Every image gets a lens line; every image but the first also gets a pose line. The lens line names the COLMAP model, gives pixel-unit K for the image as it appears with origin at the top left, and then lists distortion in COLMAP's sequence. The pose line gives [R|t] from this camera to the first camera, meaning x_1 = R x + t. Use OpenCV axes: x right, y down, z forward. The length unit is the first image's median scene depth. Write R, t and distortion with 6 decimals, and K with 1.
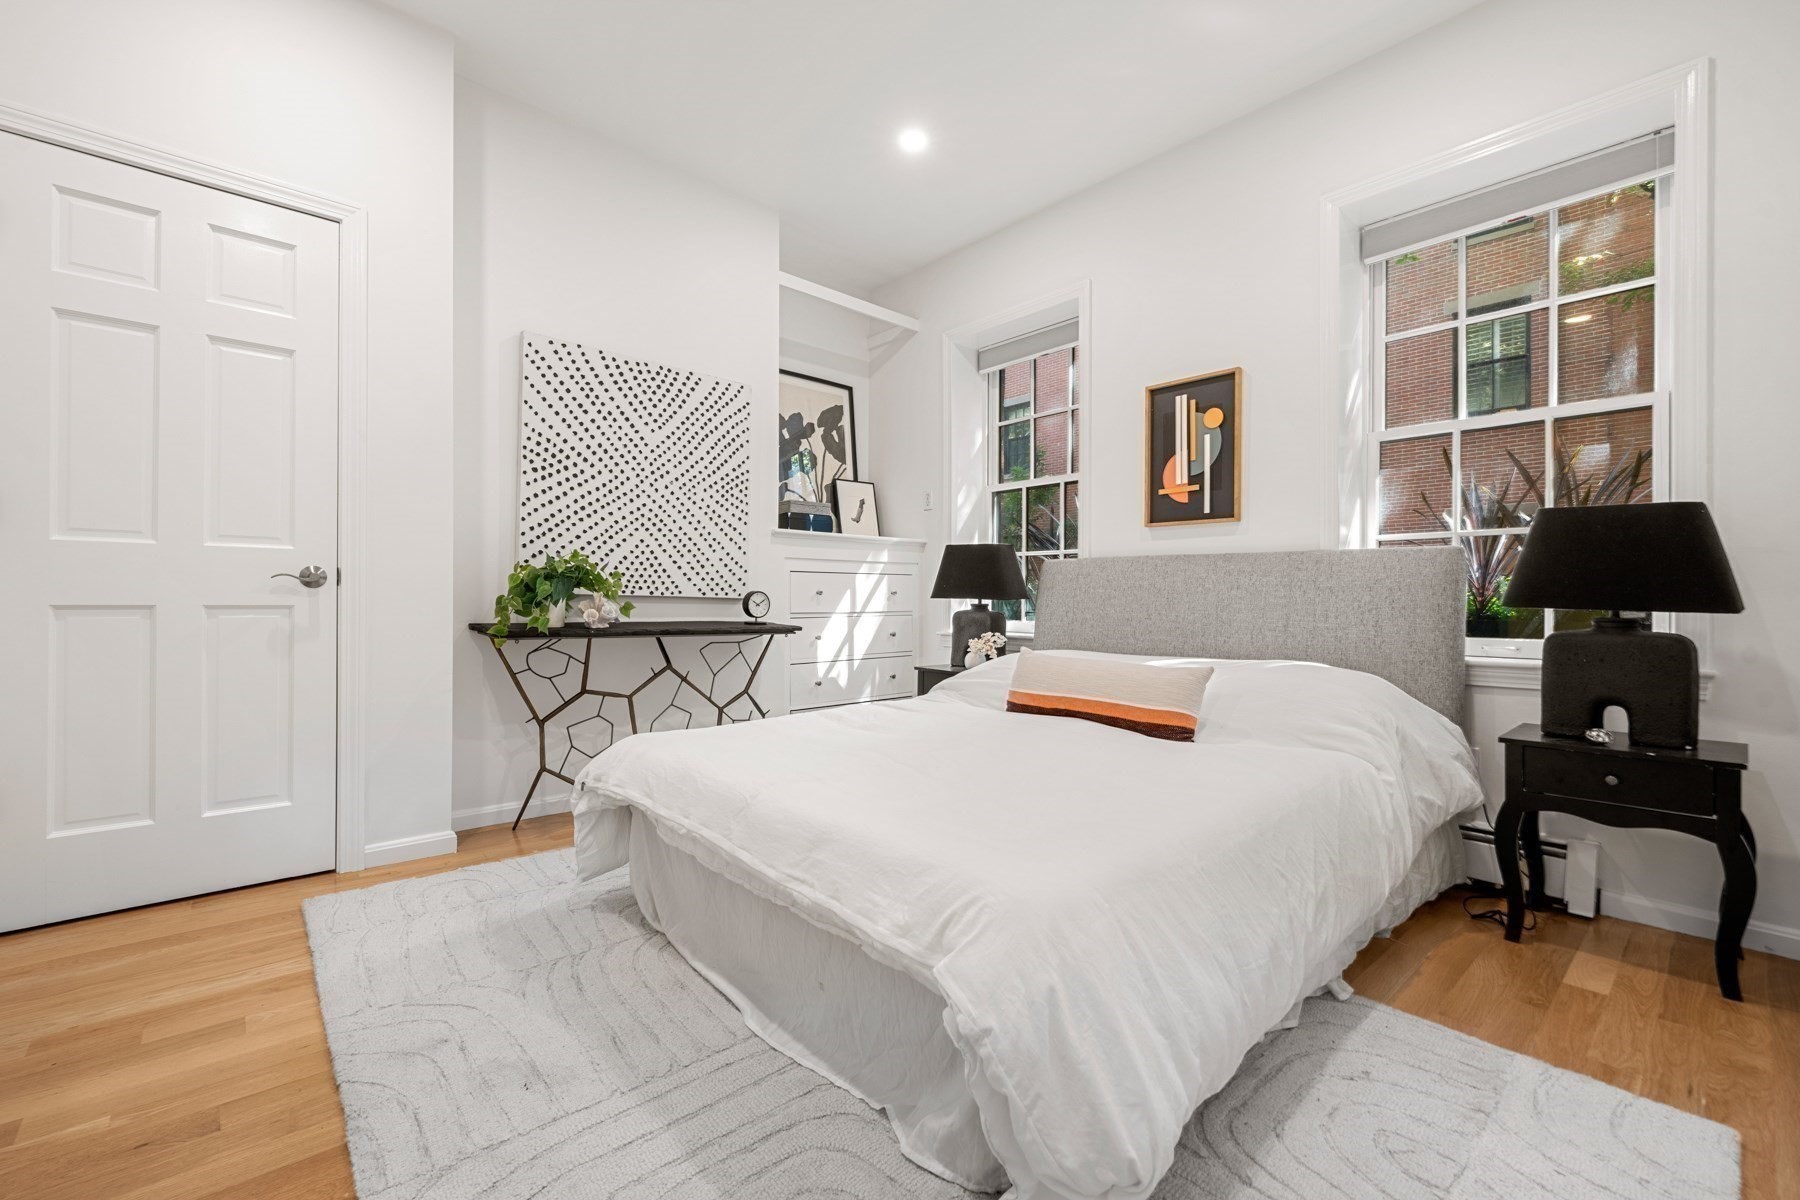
lens RADIAL K [[757.2, 0, 883.8], [0, 757.2, 586.6], [0, 0, 1]] dist [-0.003282, -0.000046]
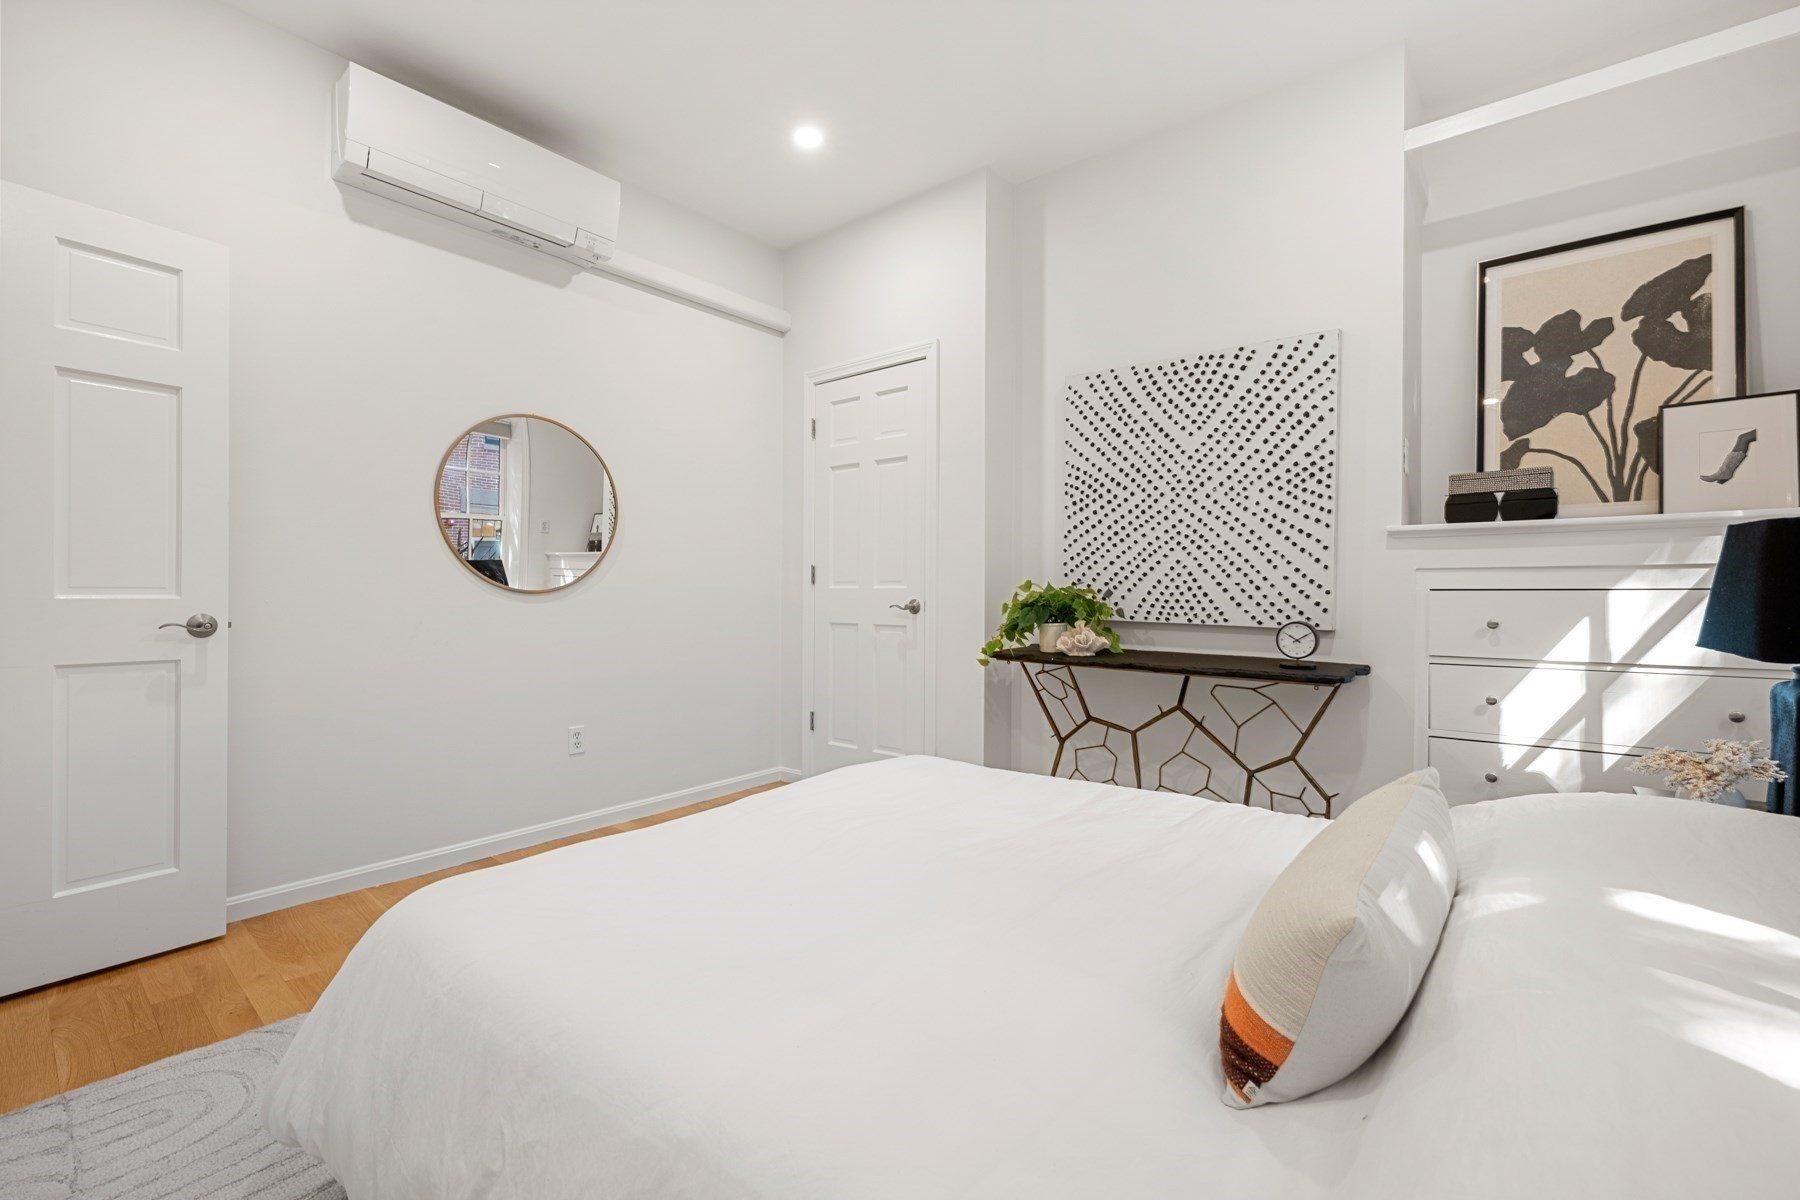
lens RADIAL K [[800.9, 0, 908.7], [0, 800.9, 585.9], [0, 0, 1]] dist [-0.002125, -0.000325]
pose [[0.135728, -0.014949, -0.990633, 0.566205], [0.011811, 0.999840, -0.013470, -0.023074], [0.990676, -0.009872, 0.135883, 0.557446]]
